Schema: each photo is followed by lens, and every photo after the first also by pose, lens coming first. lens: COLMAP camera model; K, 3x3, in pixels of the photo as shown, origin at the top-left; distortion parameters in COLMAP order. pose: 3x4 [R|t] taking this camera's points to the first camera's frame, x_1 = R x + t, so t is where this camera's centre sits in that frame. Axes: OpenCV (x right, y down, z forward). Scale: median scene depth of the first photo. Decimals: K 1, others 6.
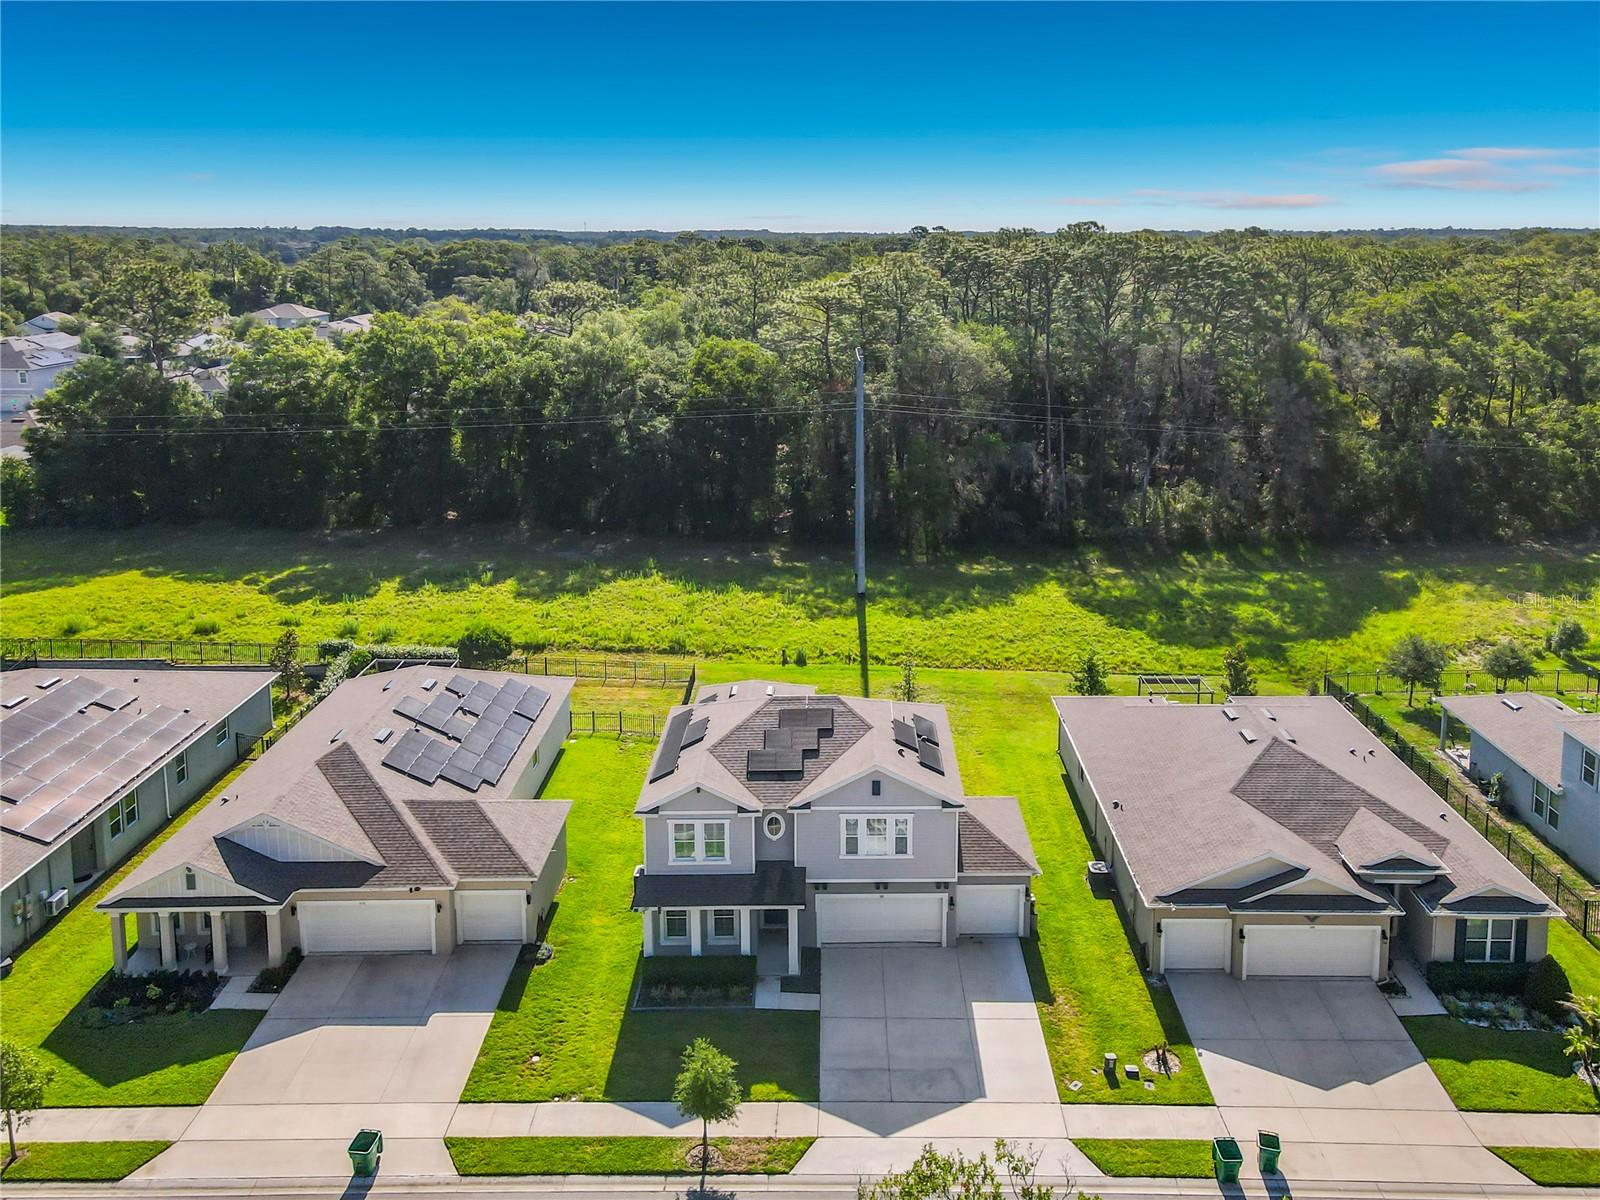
lens RADIAL K [[1204.3, 0, 847.5], [0, 1204.3, 428.1], [0, 0, 1]] dist [0.001255, 0.048633]
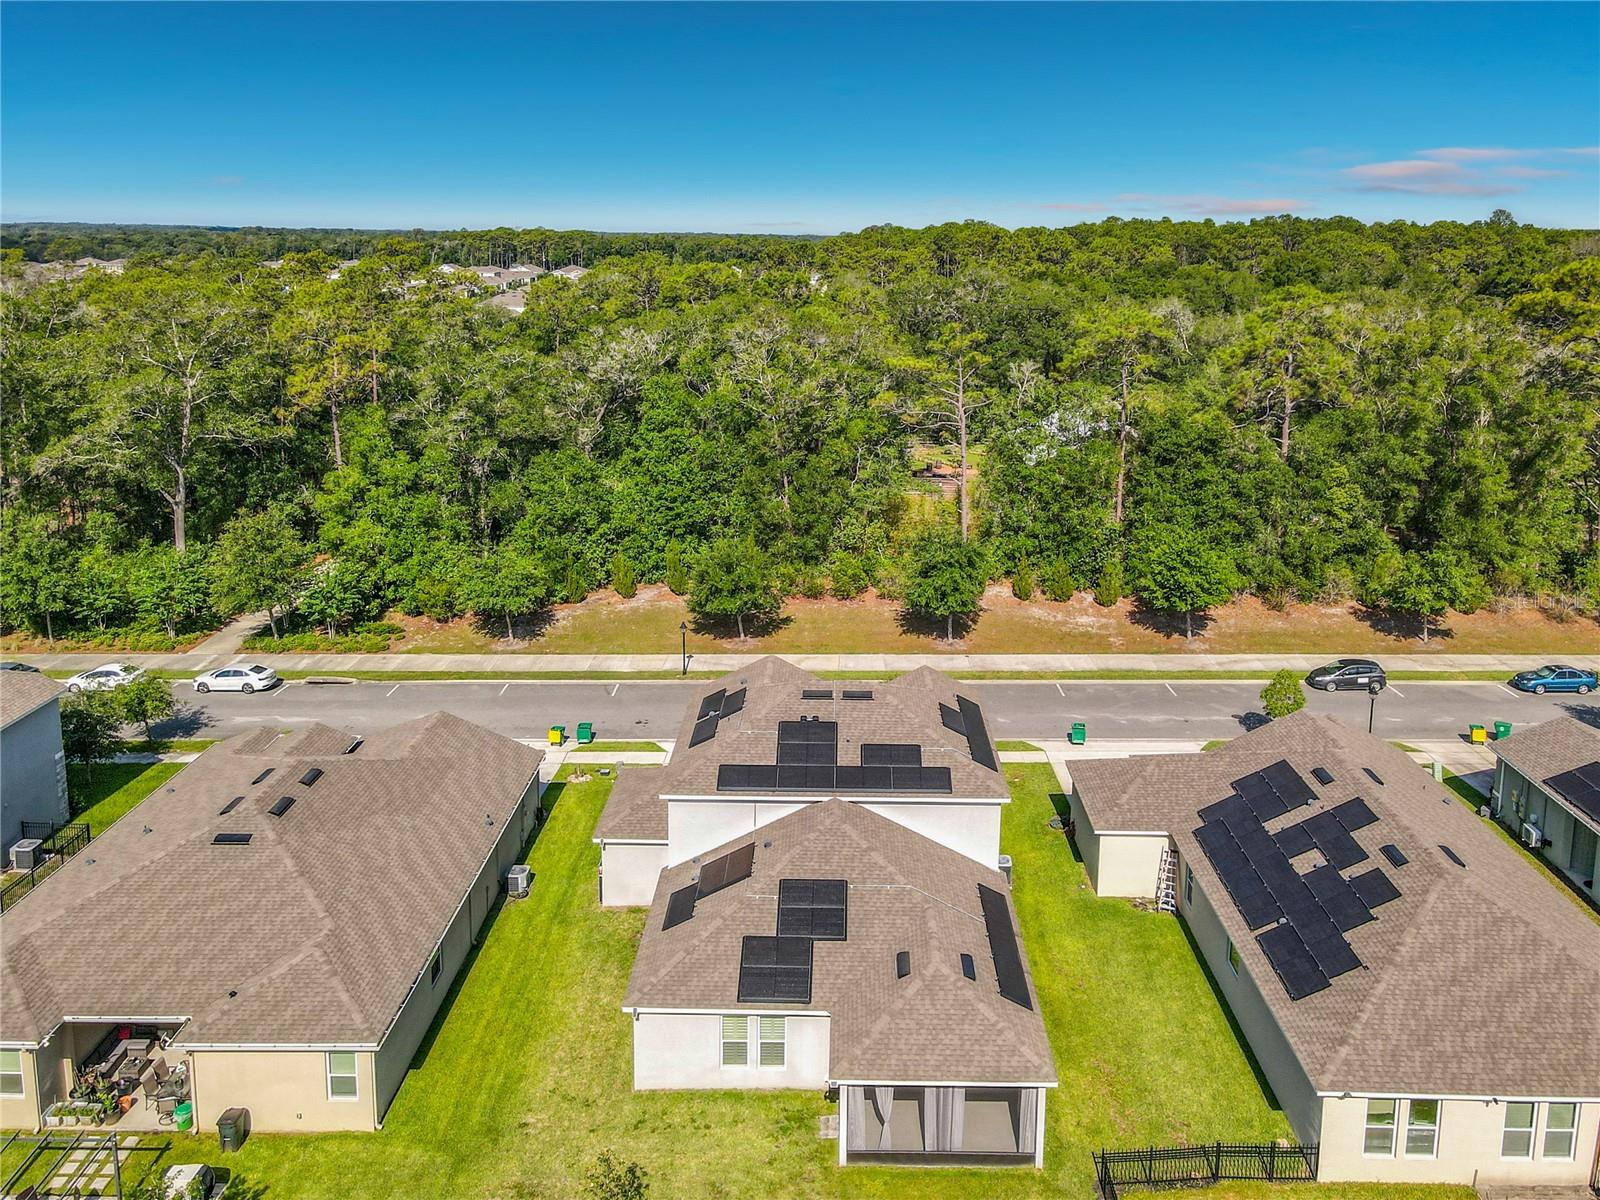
lens RADIAL K [[1230.2, 0, 831.9], [0, 1230.2, 372.3], [0, 0, 1]] dist [0.004376, 0.009112]
pose [[-0.999867, -0.011818, 0.011217, -0.045247], [-0.008414, 0.964024, 0.265684, -0.296206], [-0.013953, 0.265554, -0.963995, 2.048847]]
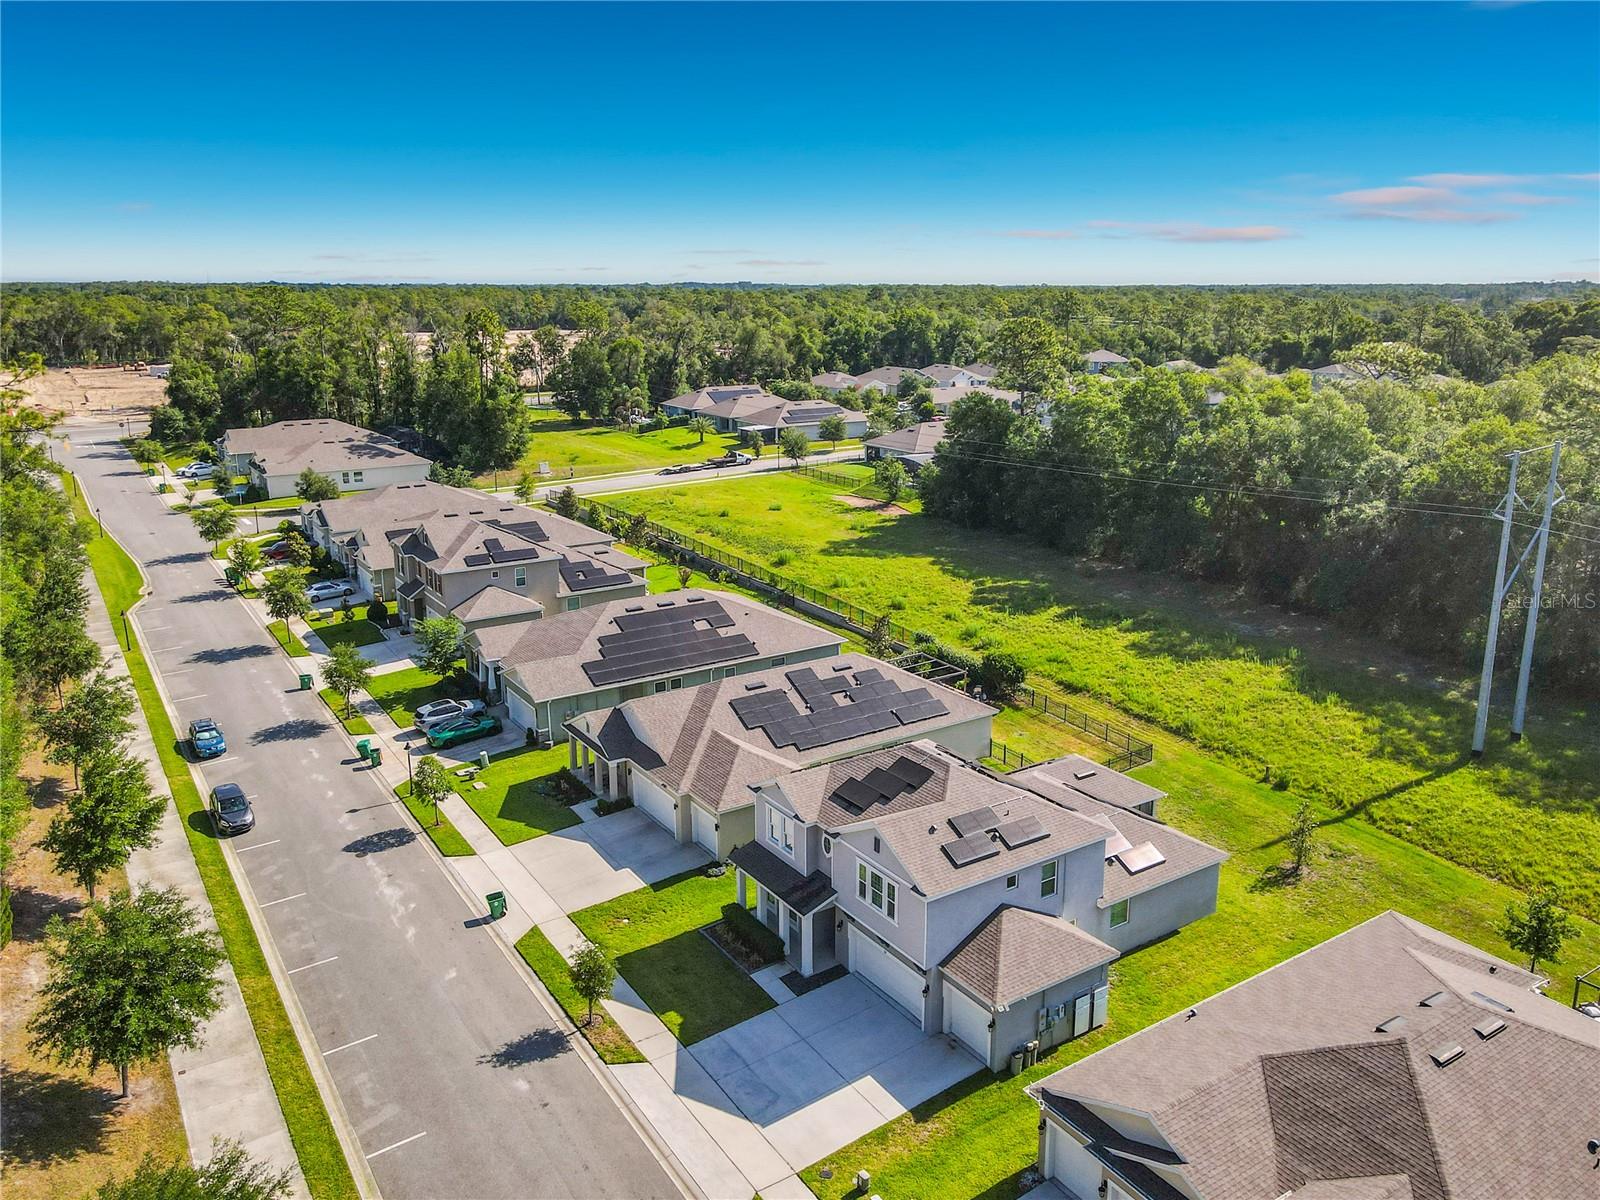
lens RADIAL K [[1189.9, 0, 820.6], [0, 1189.9, 540.5], [0, 0, 1]] dist [0.008823, 0.003281]
pose [[0.552998, 0.173761, -0.814862, 0.778834], [-0.133692, 0.983844, 0.119065, -0.071715], [0.822386, 0.043098, 0.567294, 0.369528]]
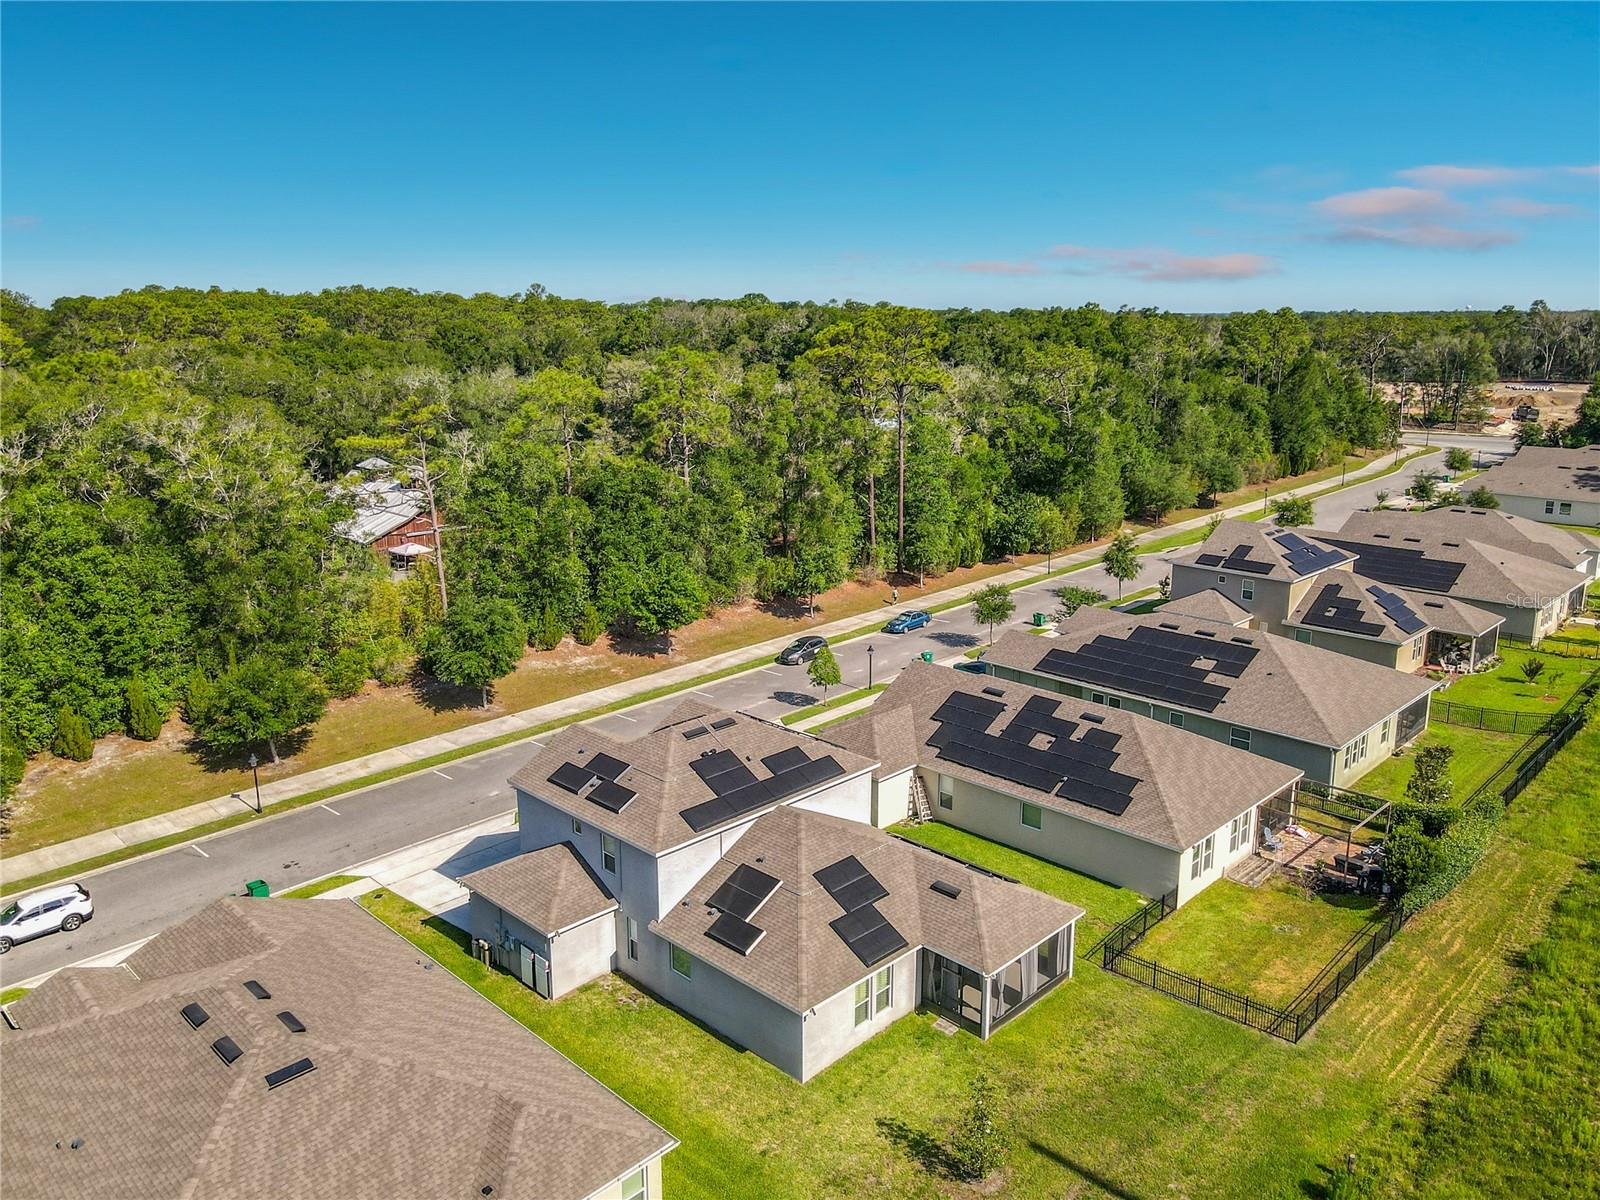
lens RADIAL K [[1189.9, 0, 820.6], [0, 1189.9, 540.5], [0, 0, 1]] dist [0.008823, 0.003281]
pose [[-0.696317, 0.133504, -0.705209, 0.643239], [-0.115005, 0.949099, 0.293231, -0.252858], [0.708461, 0.285285, -0.645520, 1.846046]]
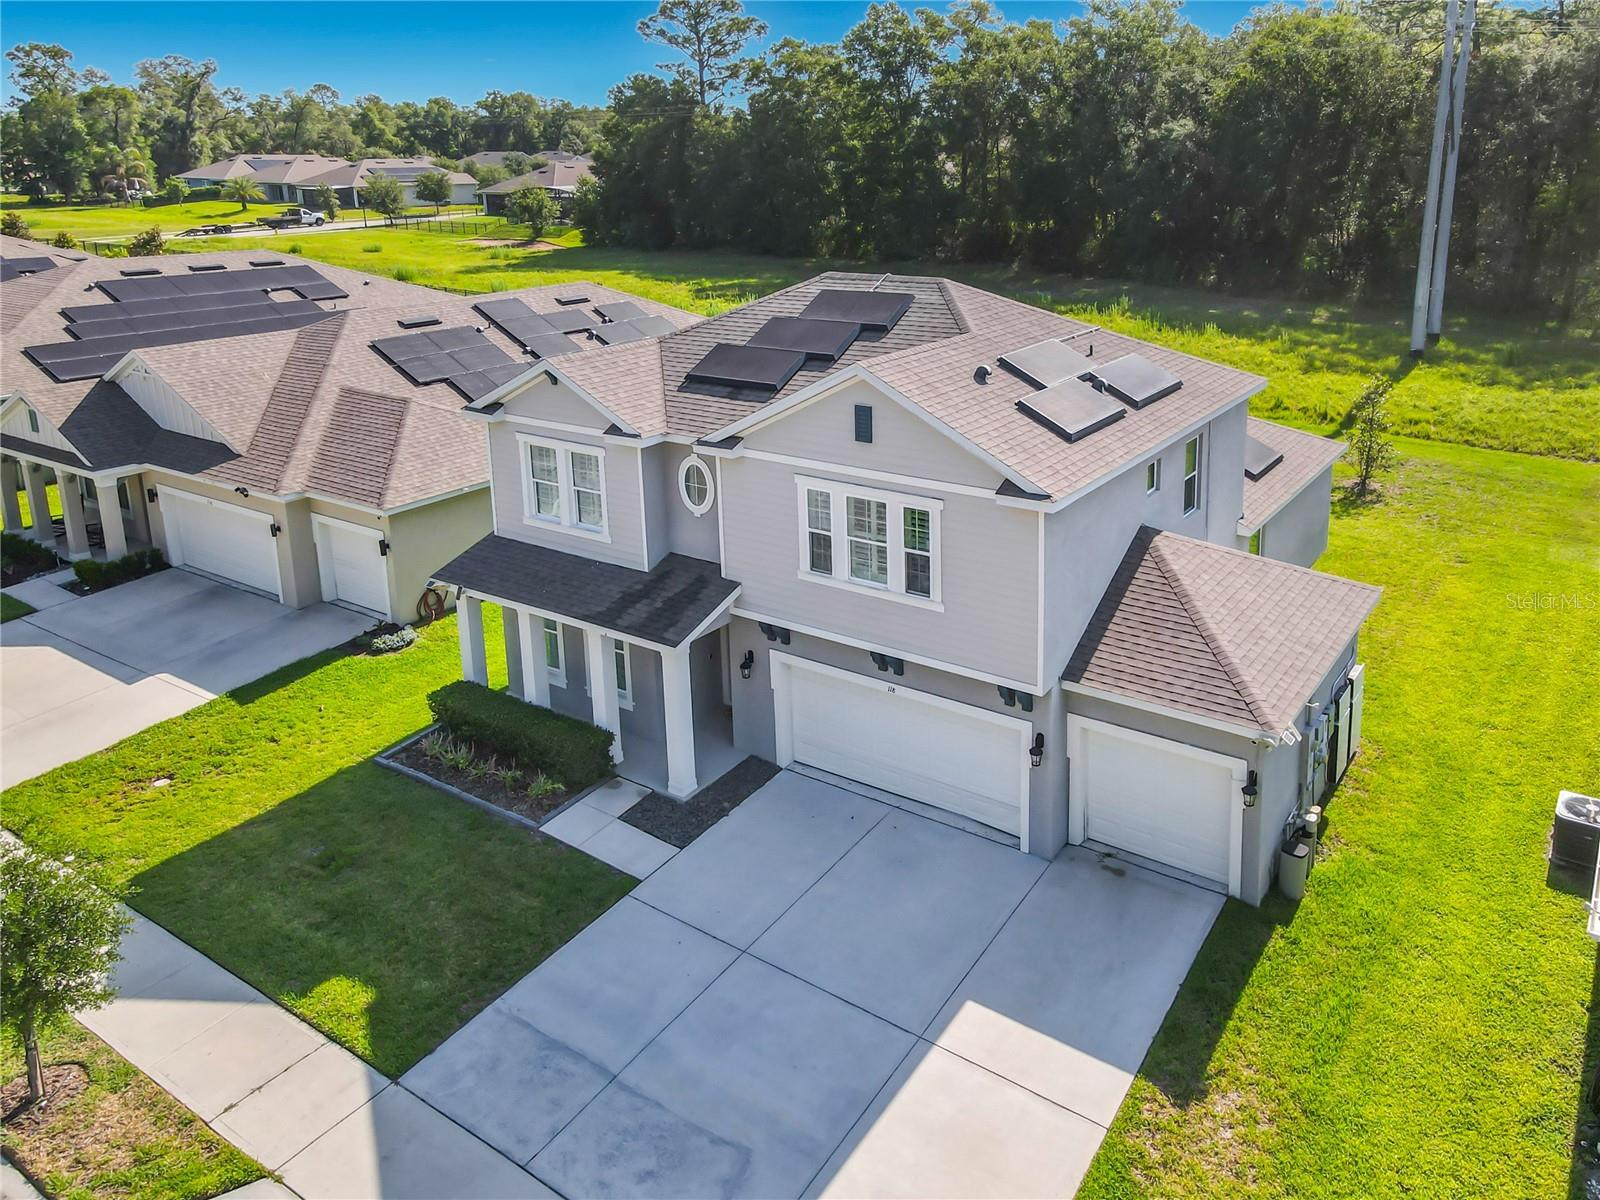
lens RADIAL K [[1180.3, 0, 882.2], [0, 1180.3, 416.4], [0, 0, 1]] dist [0.062611, 0.001635]
pose [[0.829542, 0.116620, -0.546131, 0.248273], [-0.076641, 0.992473, 0.095519, 0.257196], [0.553160, -0.037381, 0.832236, 0.664169]]
